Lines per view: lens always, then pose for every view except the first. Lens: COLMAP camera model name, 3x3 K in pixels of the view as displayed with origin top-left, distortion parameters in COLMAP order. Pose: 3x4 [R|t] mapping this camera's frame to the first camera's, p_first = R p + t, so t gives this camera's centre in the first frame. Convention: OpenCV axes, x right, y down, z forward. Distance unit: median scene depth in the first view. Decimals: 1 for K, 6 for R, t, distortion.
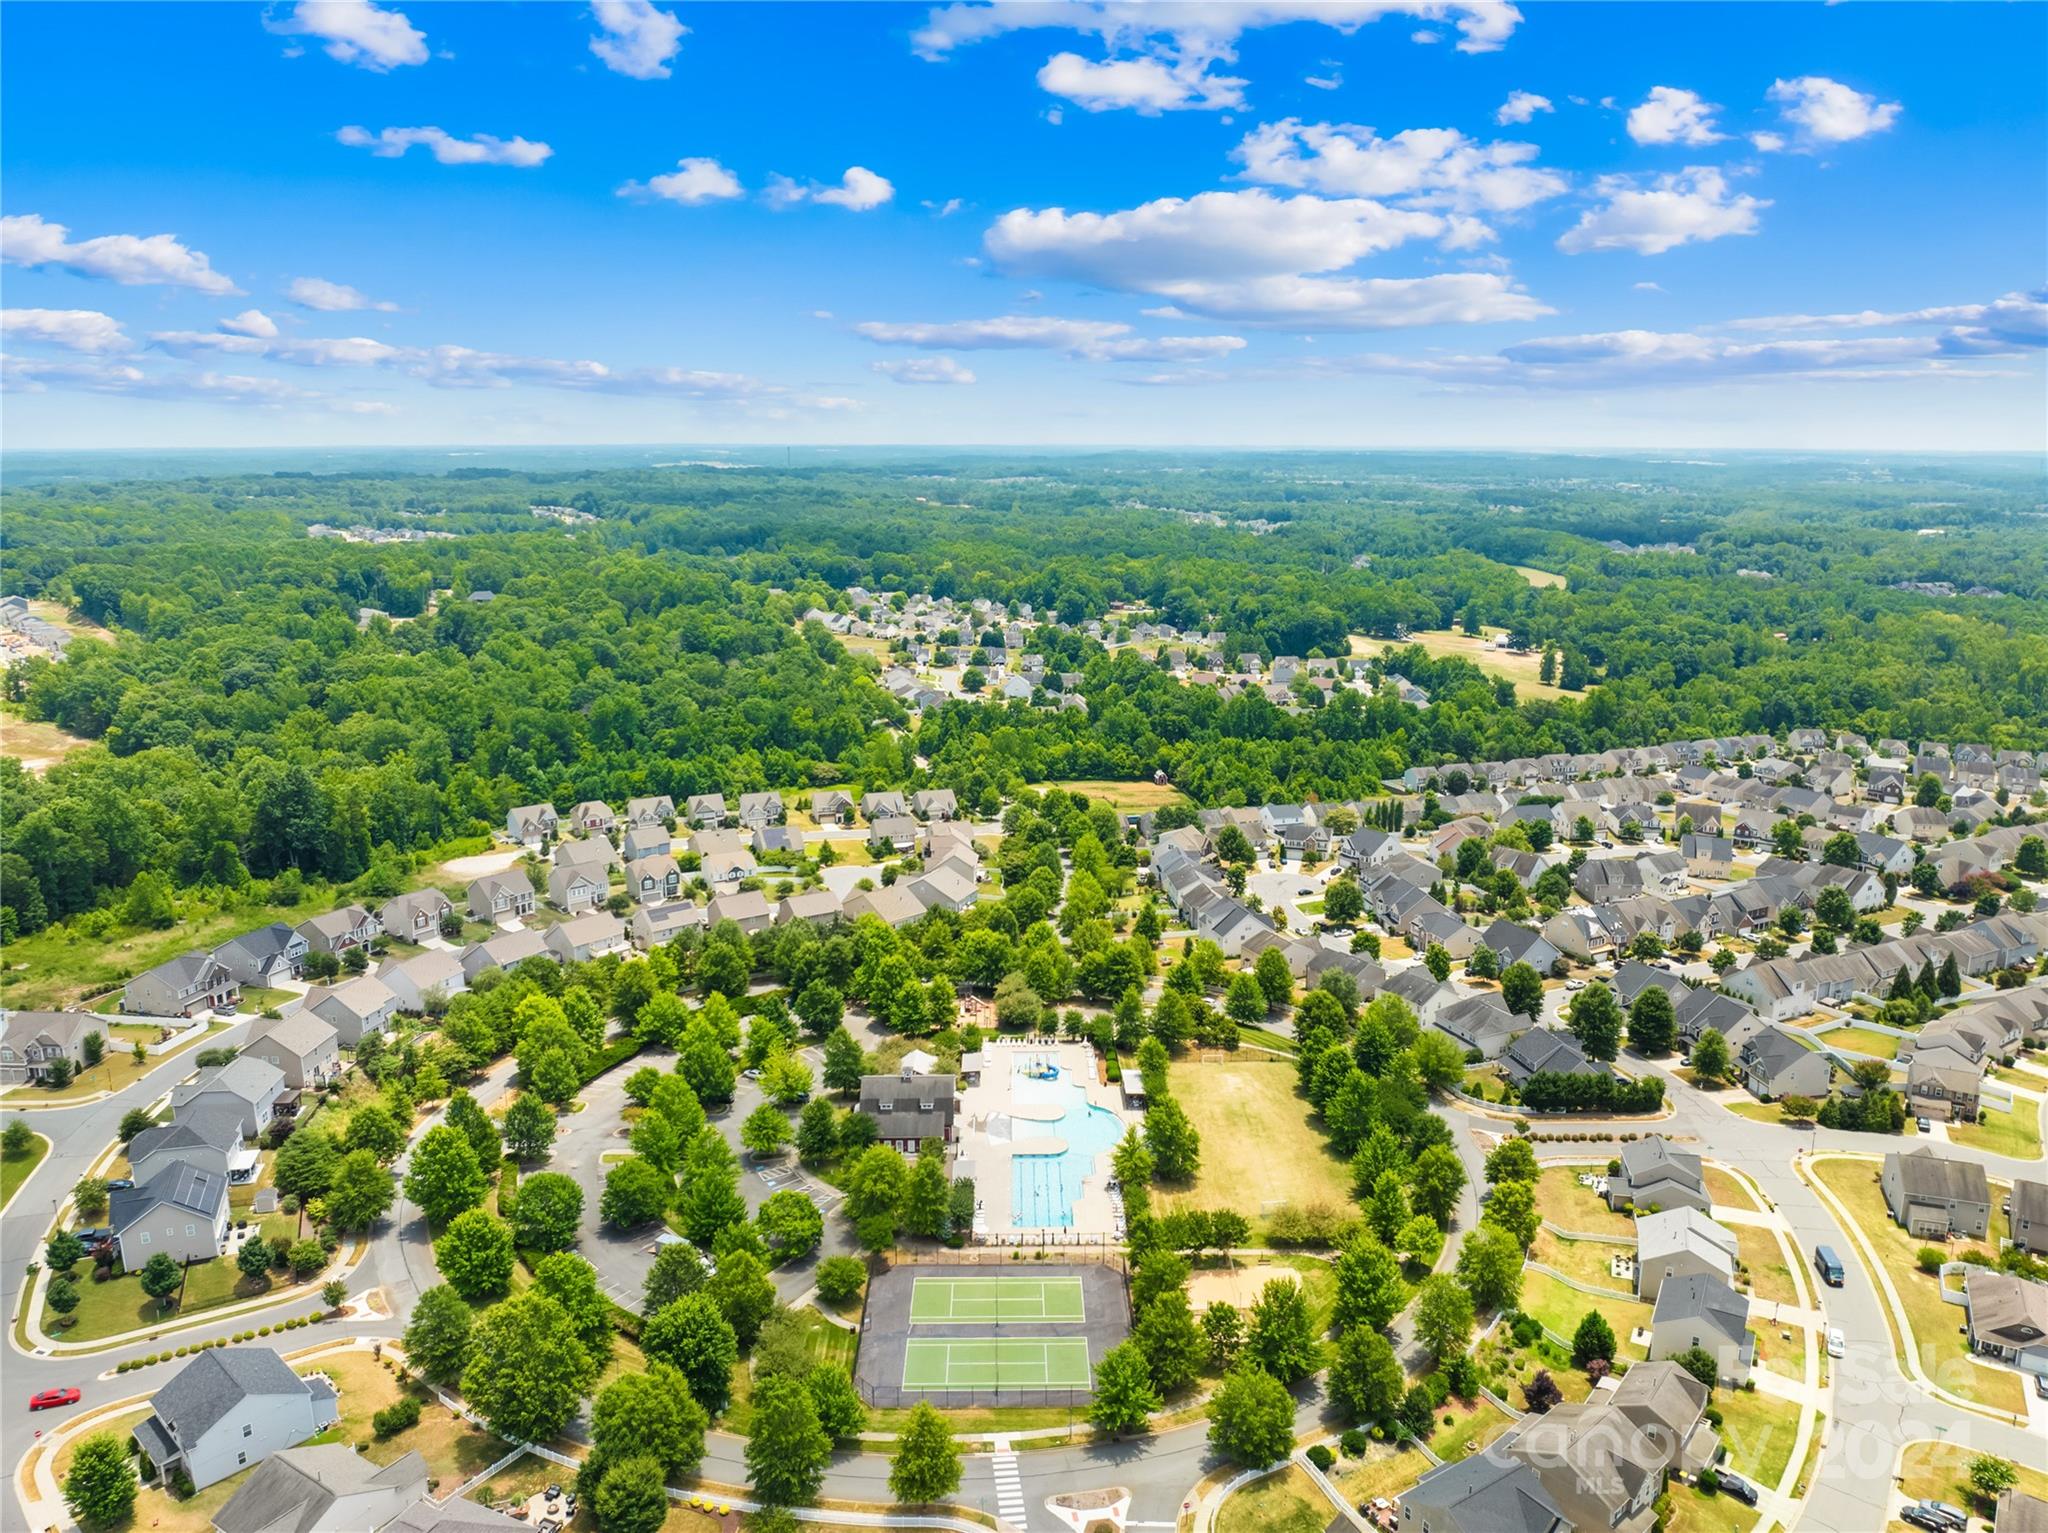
lens RADIAL K [[1434.5, 0, 1031.5], [0, 1434.5, 746.7], [0, 0, 1]] dist [-0.028870, 0.005528]
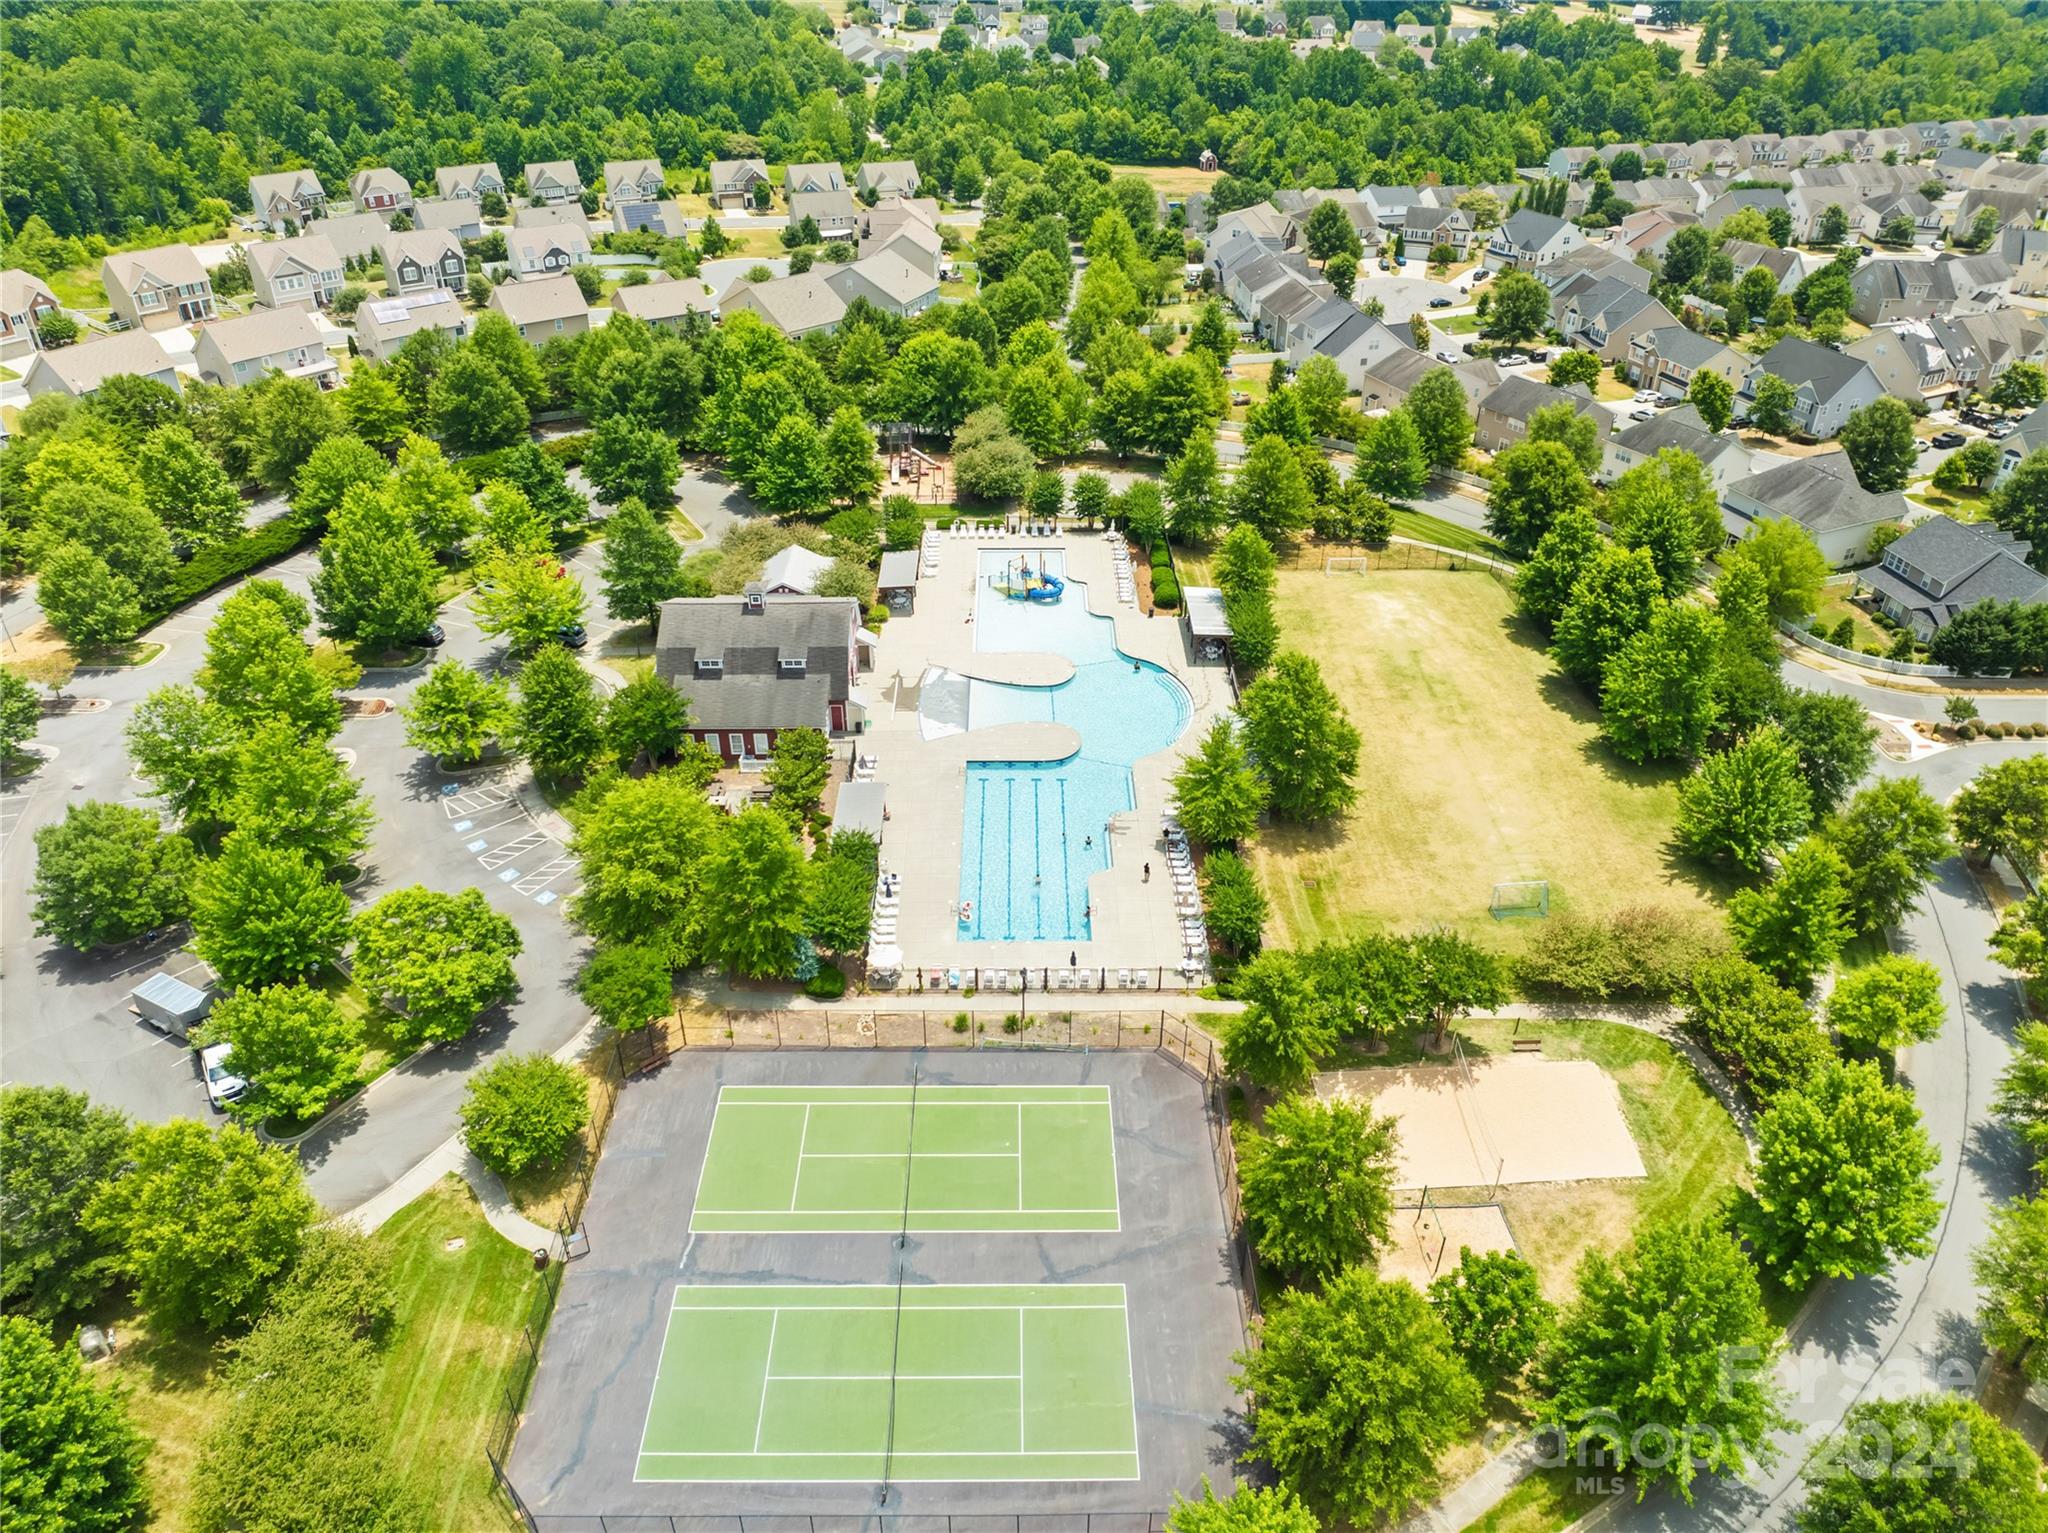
lens RADIAL K [[1434.5, 0, 1033.0], [0, 1434.5, 763.0], [0, 0, 1]] dist [-0.028870, 0.005528]
pose [[0.999971, 0.007574, 0.000505, 0.007209], [-0.007238, 0.931400, 0.363927, 0.082795], [0.002286, -0.363920, 0.931428, 0.423593]]
